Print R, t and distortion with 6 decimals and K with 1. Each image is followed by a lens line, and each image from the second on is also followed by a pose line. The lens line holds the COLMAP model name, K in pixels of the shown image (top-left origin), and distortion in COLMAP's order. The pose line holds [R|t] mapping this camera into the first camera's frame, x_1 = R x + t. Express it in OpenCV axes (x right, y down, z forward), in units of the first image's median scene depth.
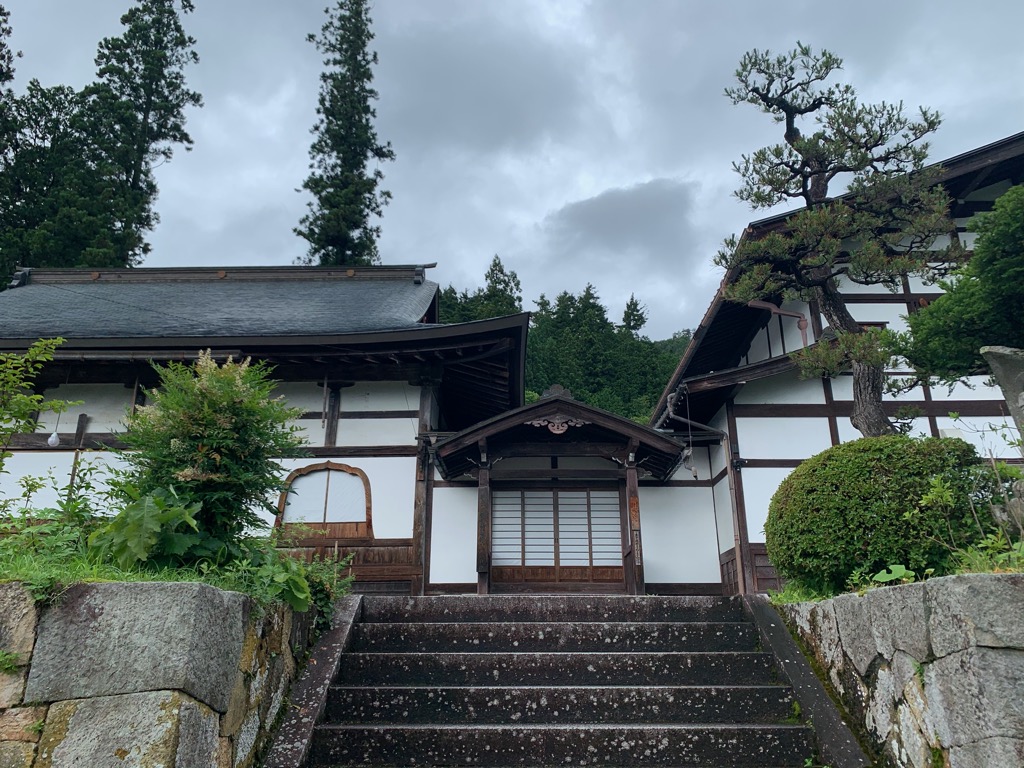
lens RADIAL K [[772.4, 0, 512.0], [0, 772.4, 393.2], [0, 0, 1]] dist [0.014783, 0.002683]
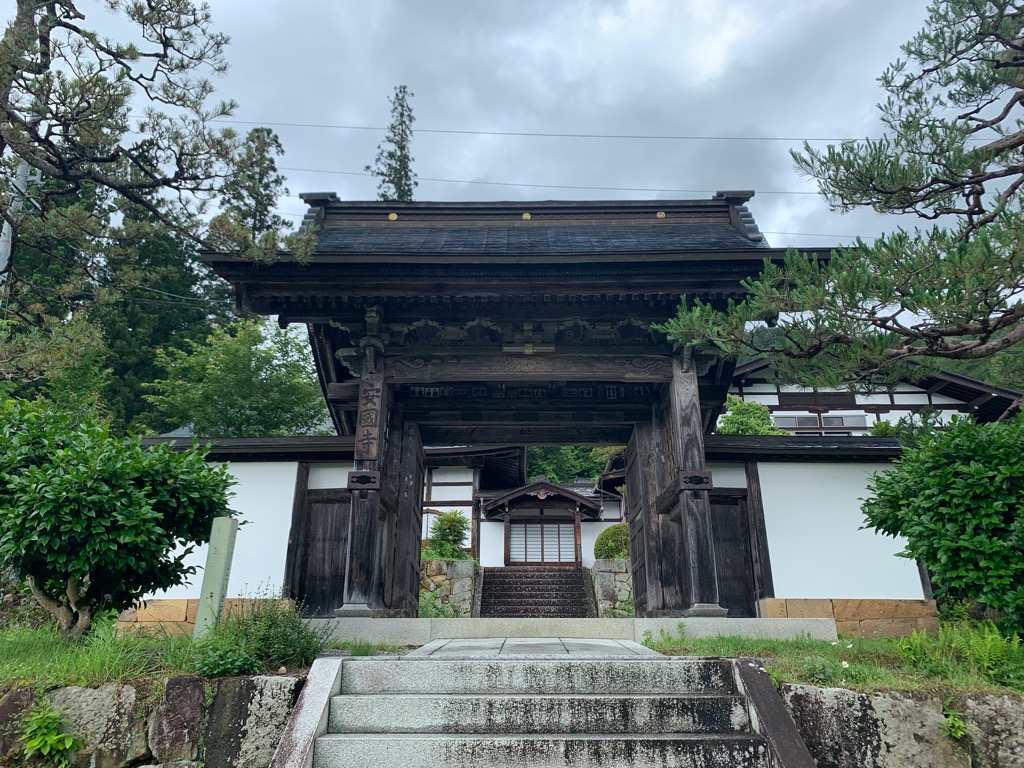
lens RADIAL K [[772.4, 0, 512.2], [0, 772.4, 373.8], [0, 0, 1]] dist [0.014783, 0.002683]
pose [[0.999988, -0.001087, -0.004850, -0.011426], [0.000958, 0.999648, -0.026518, -0.214377], [0.004877, 0.026513, 0.999637, -1.034115]]
